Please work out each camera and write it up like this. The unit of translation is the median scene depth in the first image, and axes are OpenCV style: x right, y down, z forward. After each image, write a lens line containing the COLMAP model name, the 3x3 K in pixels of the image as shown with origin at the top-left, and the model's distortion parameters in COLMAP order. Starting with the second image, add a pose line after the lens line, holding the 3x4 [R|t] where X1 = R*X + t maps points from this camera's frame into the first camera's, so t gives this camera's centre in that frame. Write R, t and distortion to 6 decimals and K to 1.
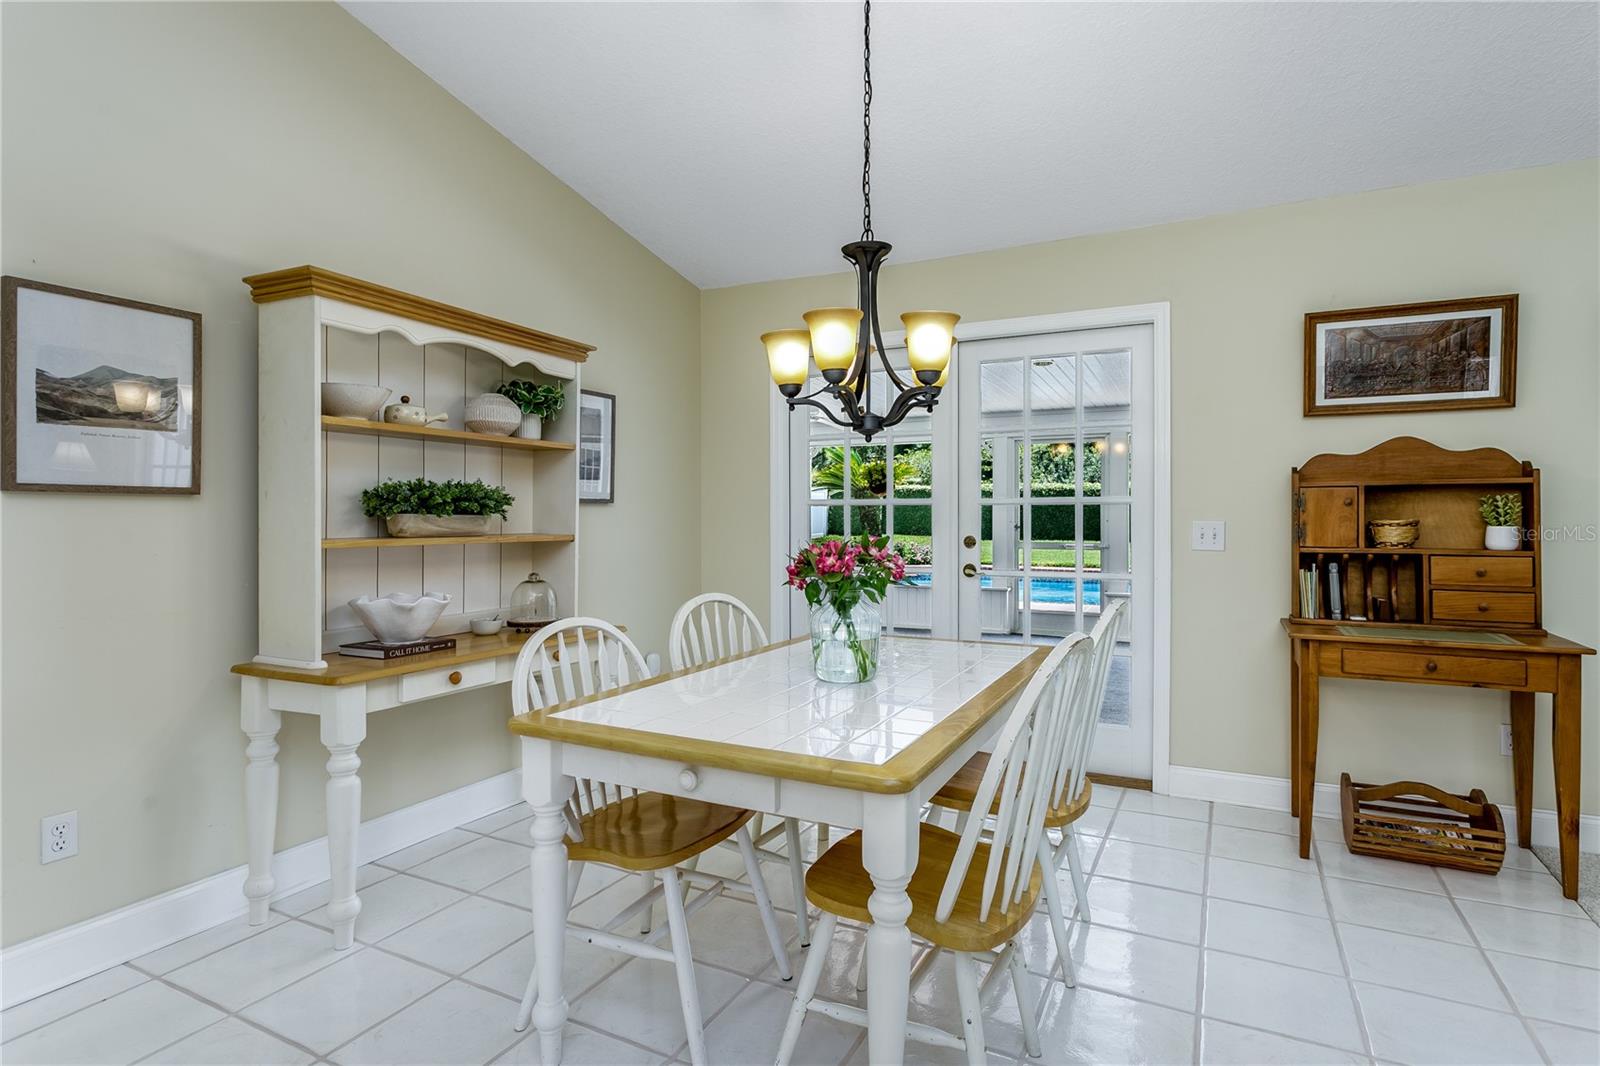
lens RADIAL K [[788.8, 0, 794.0], [0, 788.8, 525.3], [0, 0, 1]] dist [-0.010624, 0.004565]
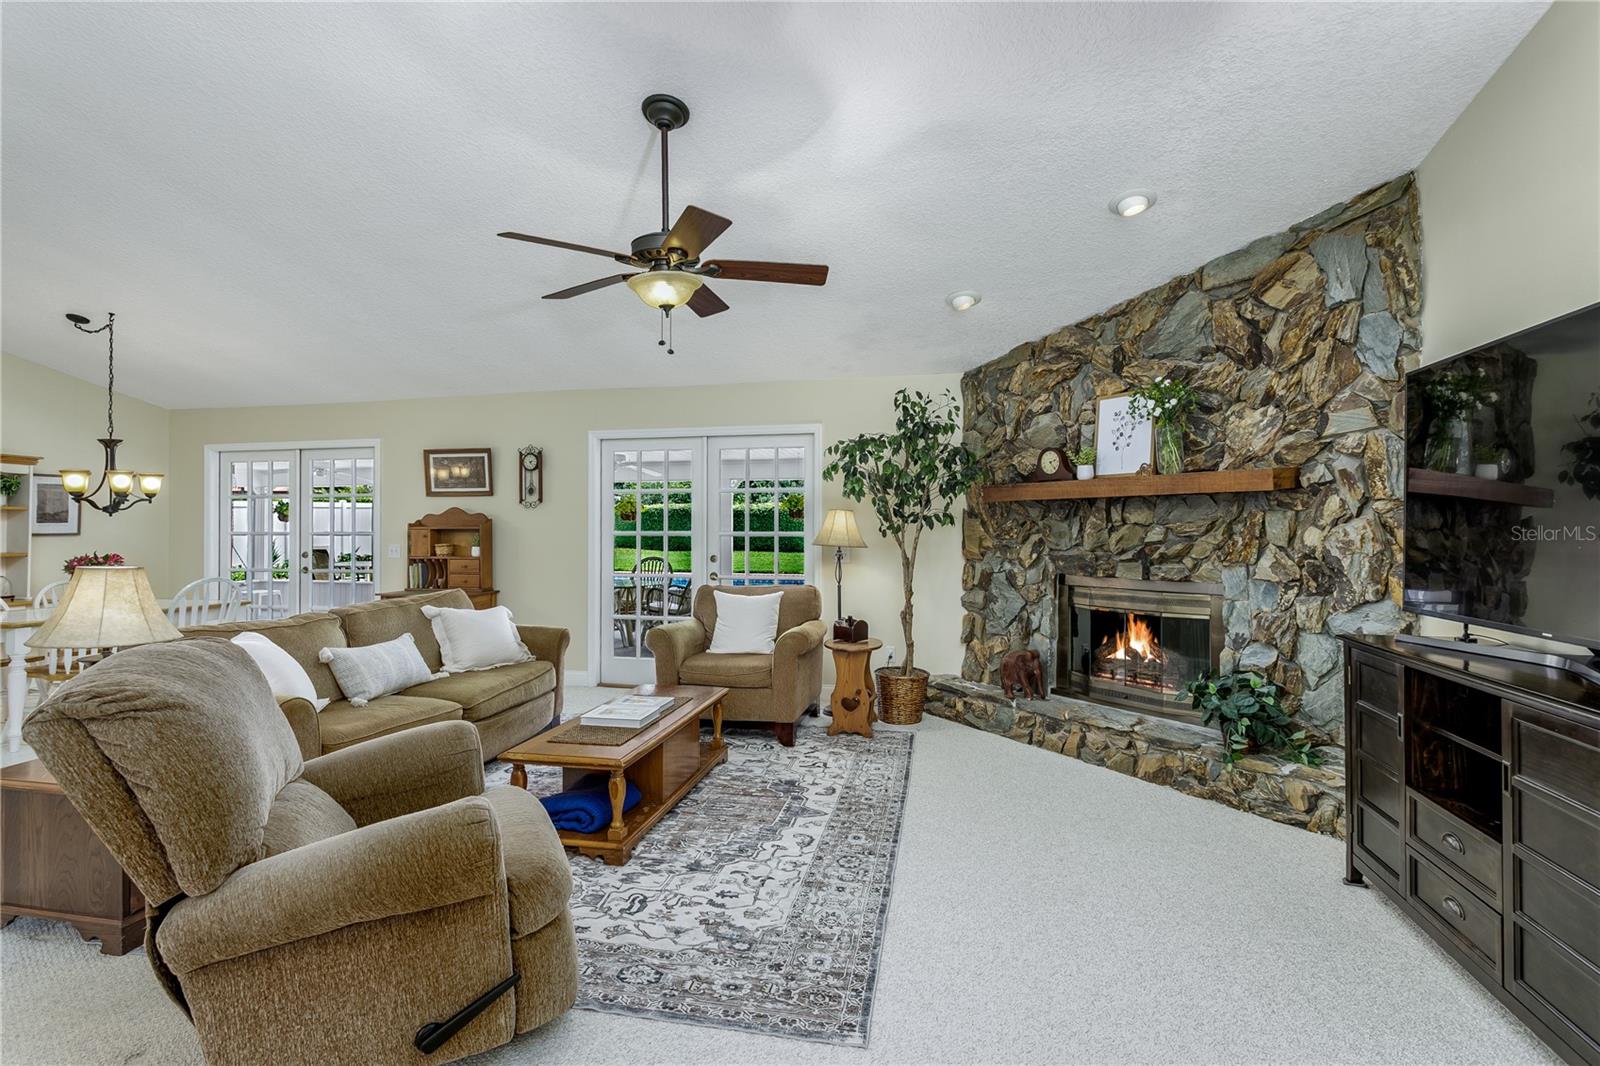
lens RADIAL K [[788.8, 0, 811.9], [0, 788.8, 523.4], [0, 0, 1]] dist [-0.010624, 0.004565]
pose [[0.971715, 0.000300, 0.236155, 1.286480], [0.004680, 0.999778, -0.020528, -0.013777], [-0.236109, 0.021053, 0.971498, -1.512747]]
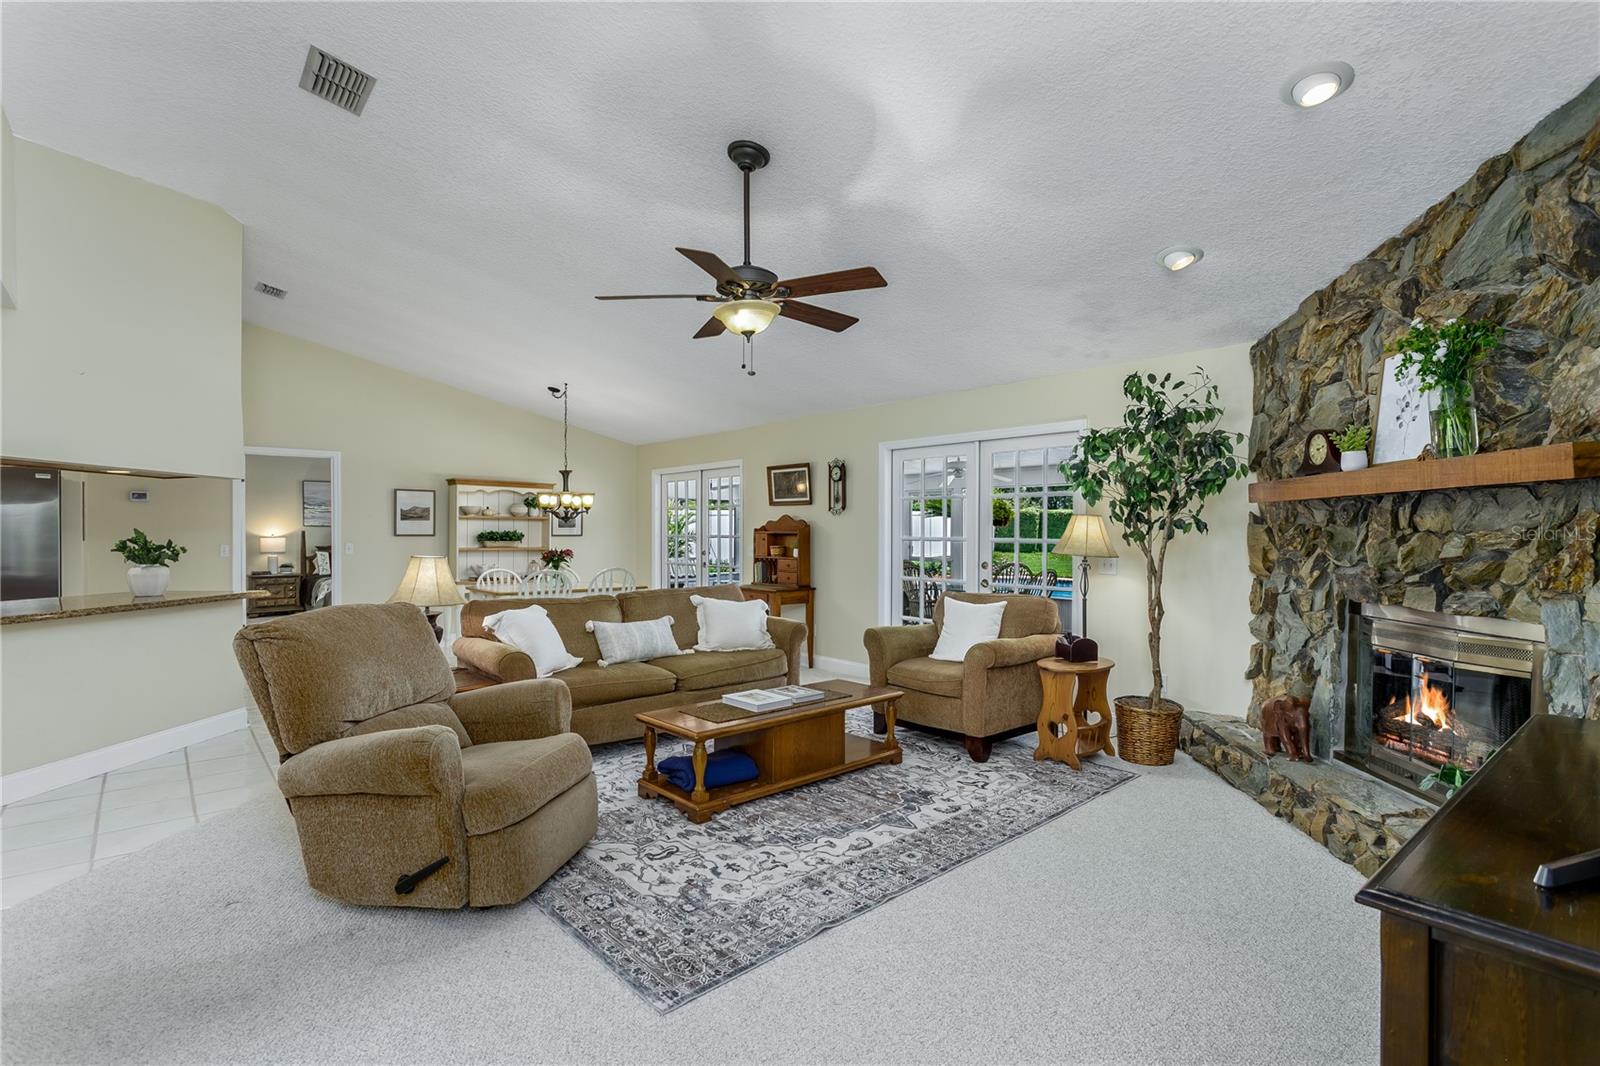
lens RADIAL K [[788.8, 0, 812.6], [0, 788.8, 541.2], [0, 0, 1]] dist [-0.010624, 0.004565]
pose [[0.919236, 0.008643, -0.393612, 1.981562], [-0.010469, 0.999942, -0.002492, -0.017287], [0.393567, 0.006411, 0.919273, -1.474384]]
